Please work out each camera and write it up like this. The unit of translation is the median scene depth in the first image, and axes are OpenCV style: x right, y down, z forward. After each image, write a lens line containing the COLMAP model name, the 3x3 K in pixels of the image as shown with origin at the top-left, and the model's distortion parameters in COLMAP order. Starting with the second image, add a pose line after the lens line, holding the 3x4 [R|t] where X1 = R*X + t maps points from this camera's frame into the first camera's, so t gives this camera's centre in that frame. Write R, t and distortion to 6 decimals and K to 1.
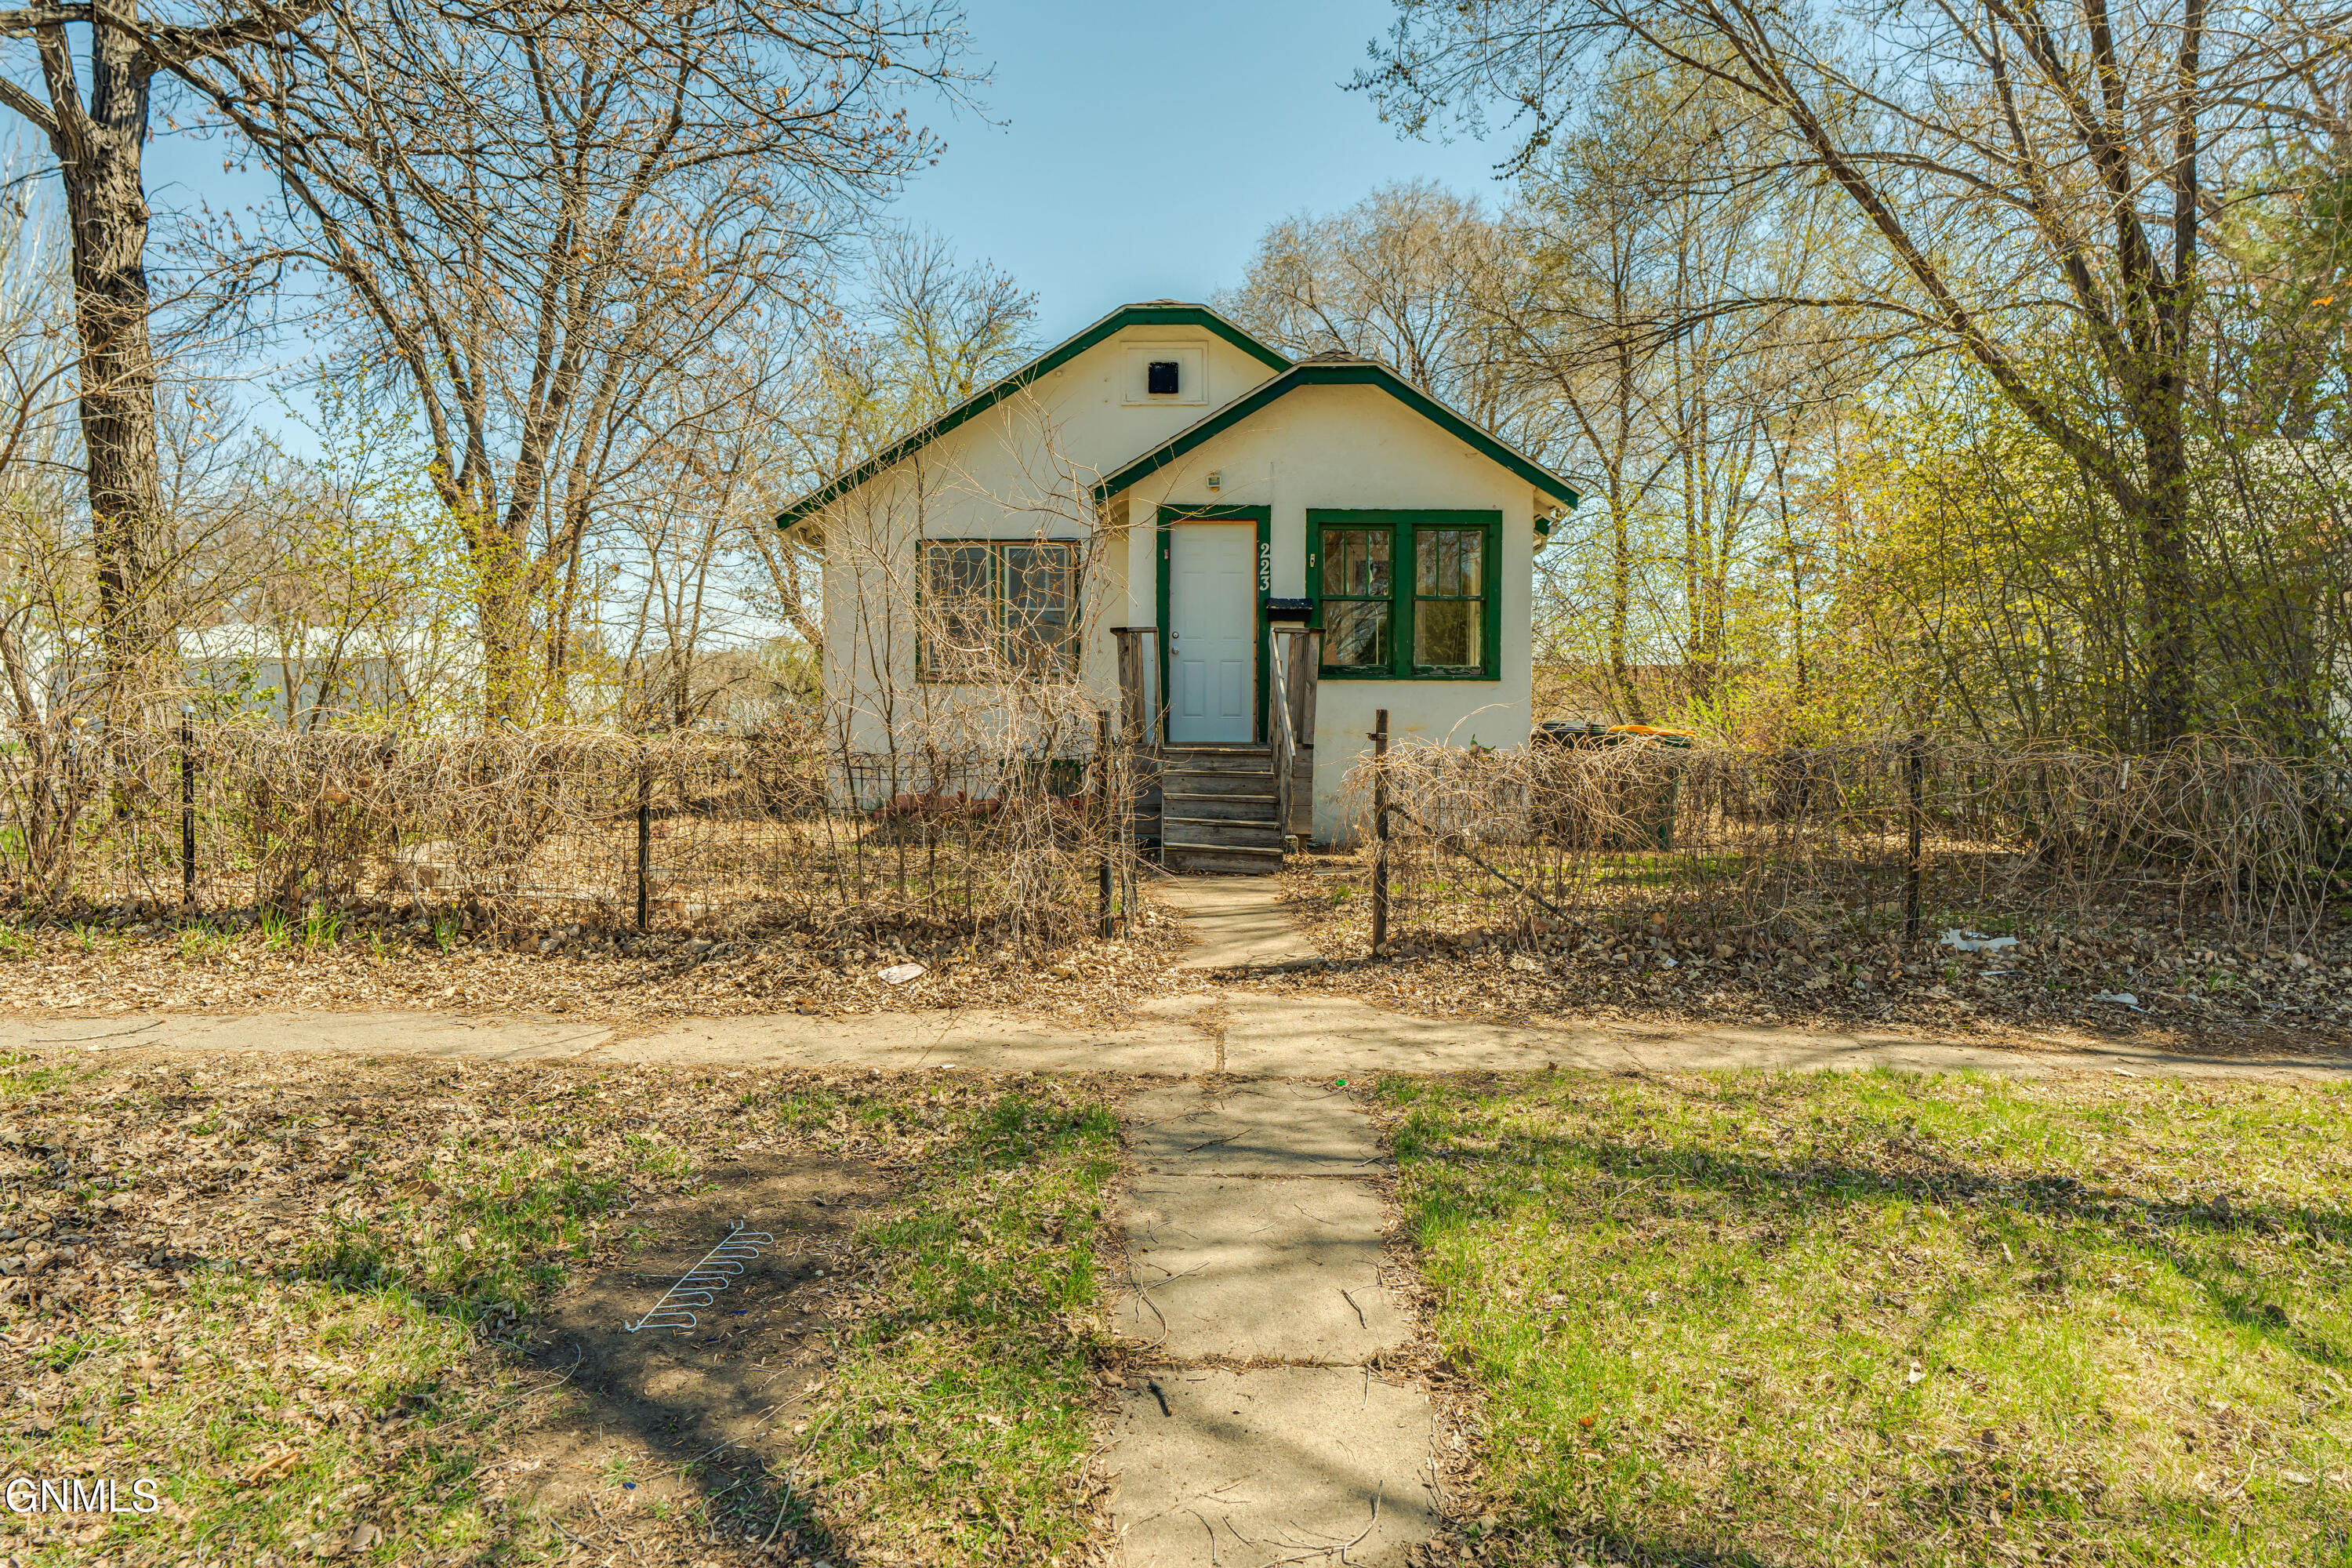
lens RADIAL K [[1487.2, 0, 1213.3], [0, 1487.2, 819.3], [0, 0, 1]] dist [0.004106, 0.000413]
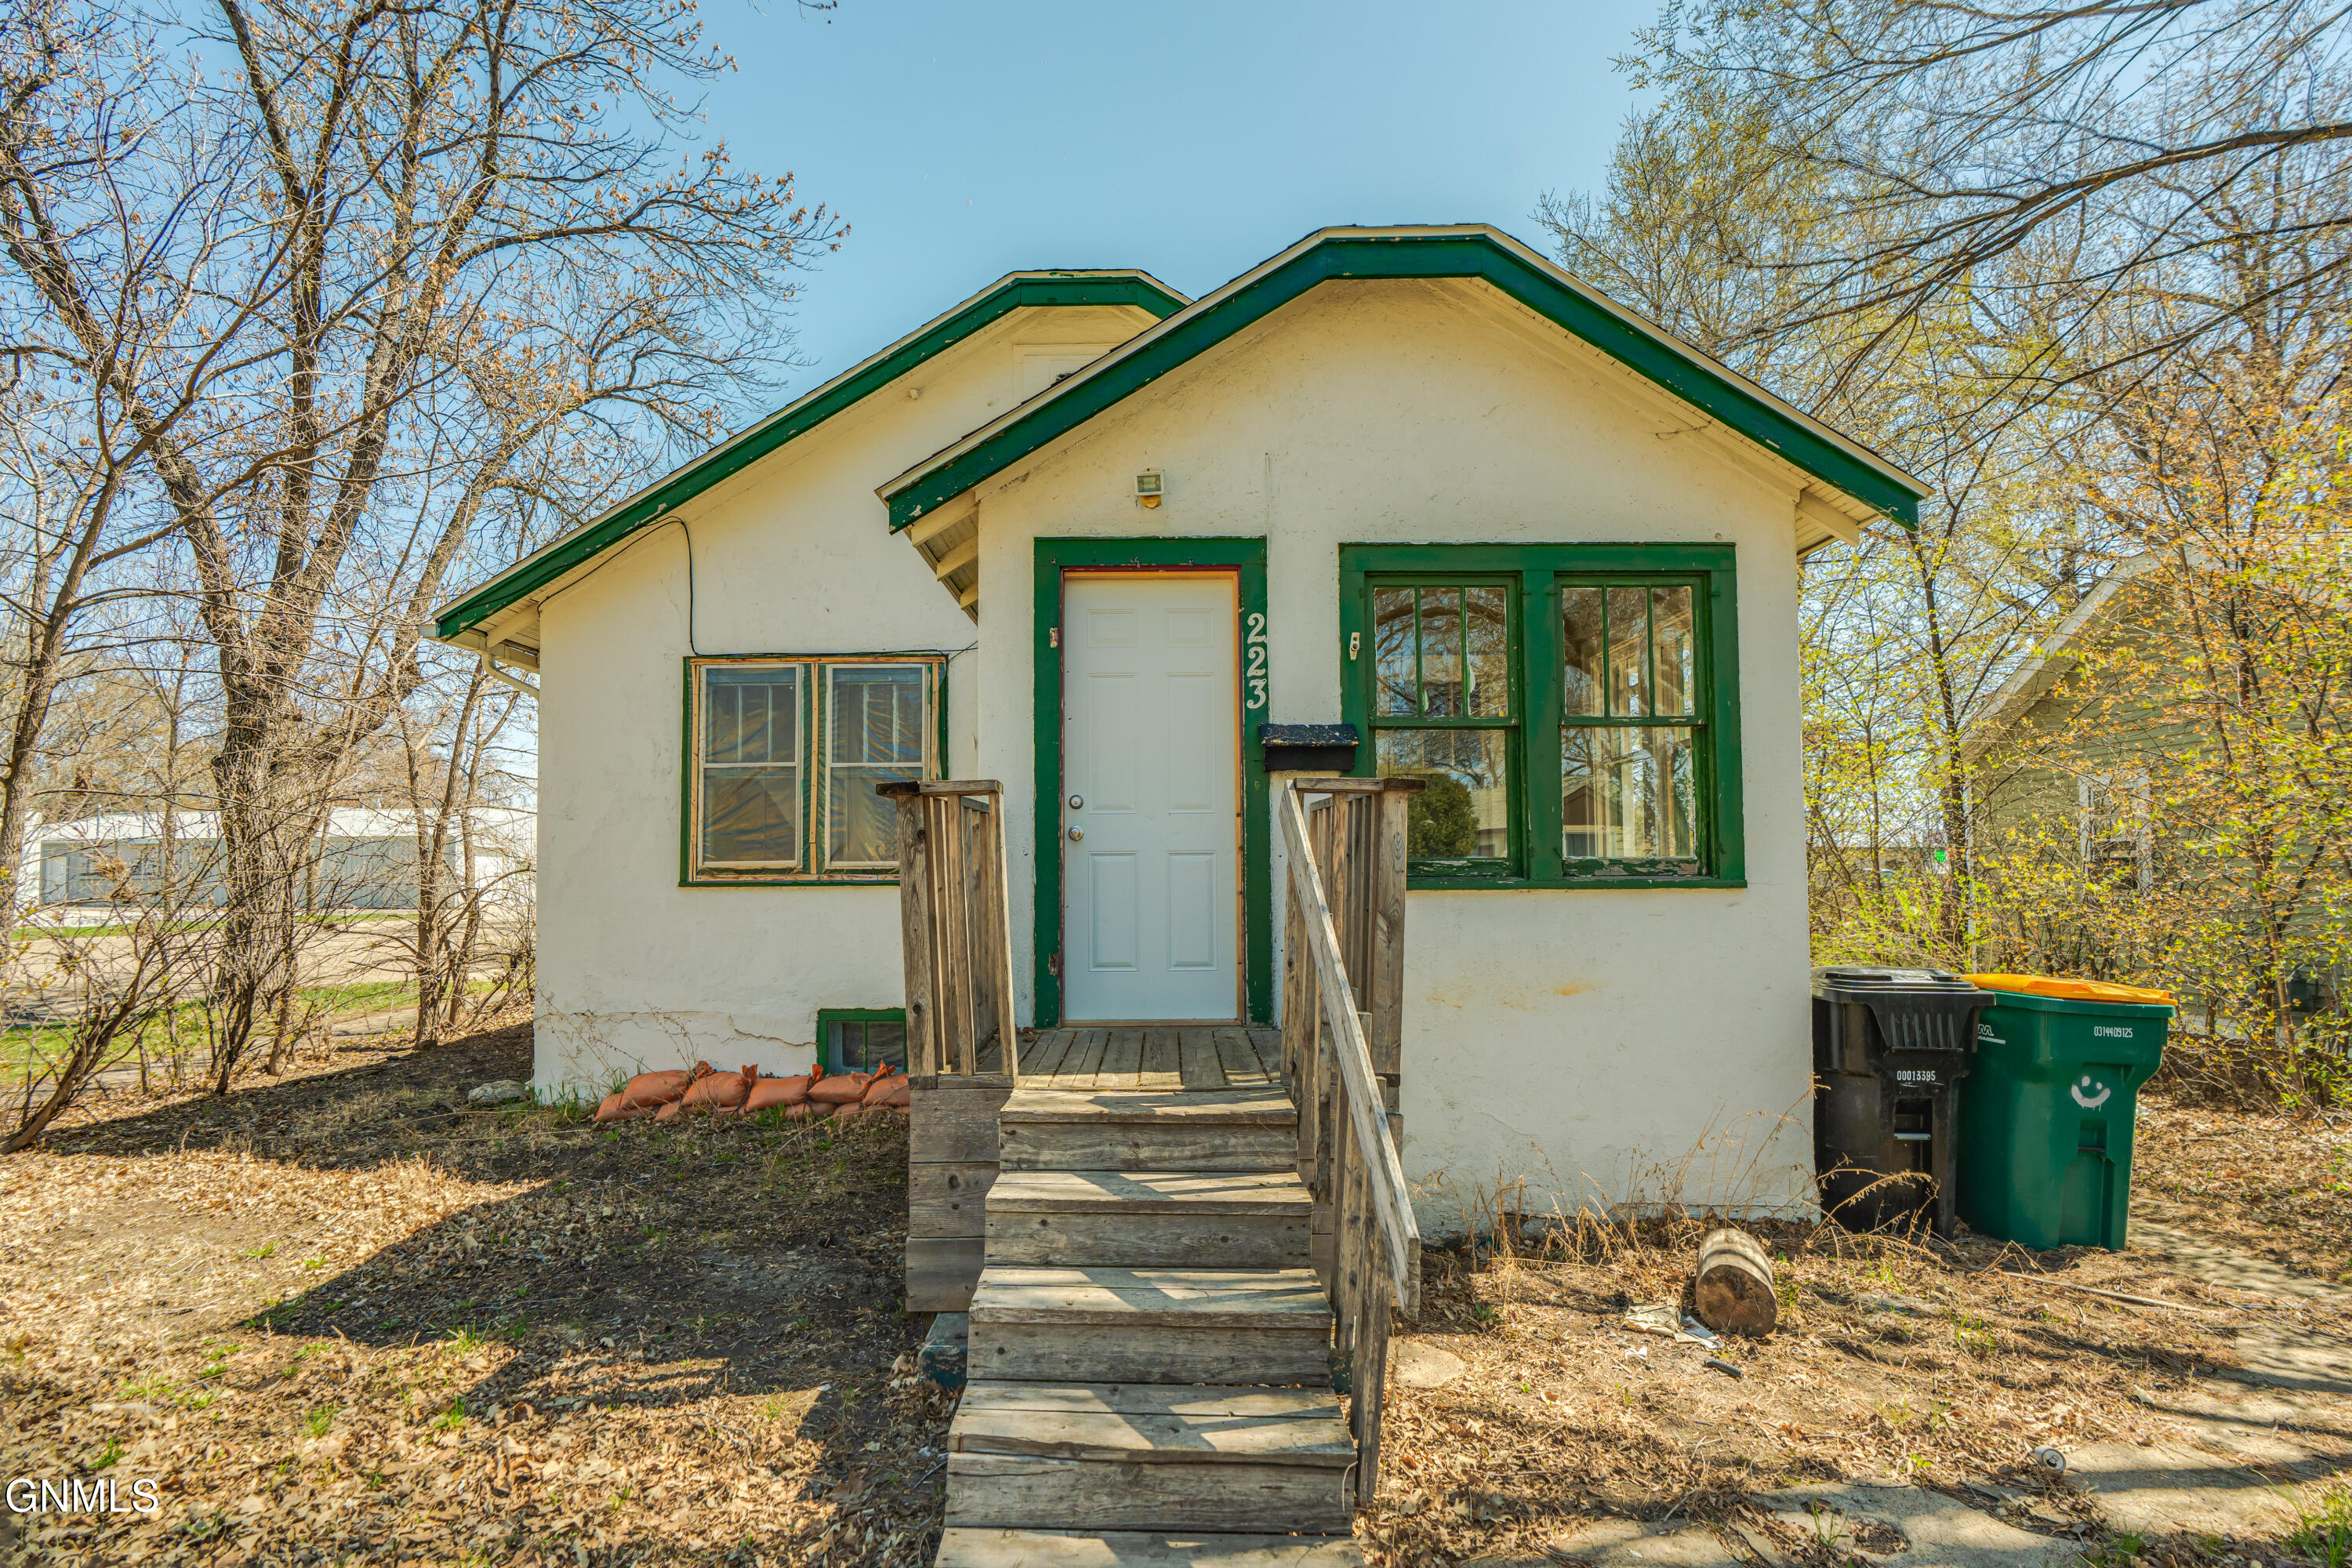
lens RADIAL K [[1100.4, 0, 1190.5], [0, 1100.4, 823.0], [0, 0, 1]] dist [-0.001953, 0.000161]
pose [[0.999909, -0.013503, 0.000579, 0.012066], [0.013487, 0.994119, -0.107453, -0.078306], [0.000876, 0.107451, 0.994210, 0.646430]]
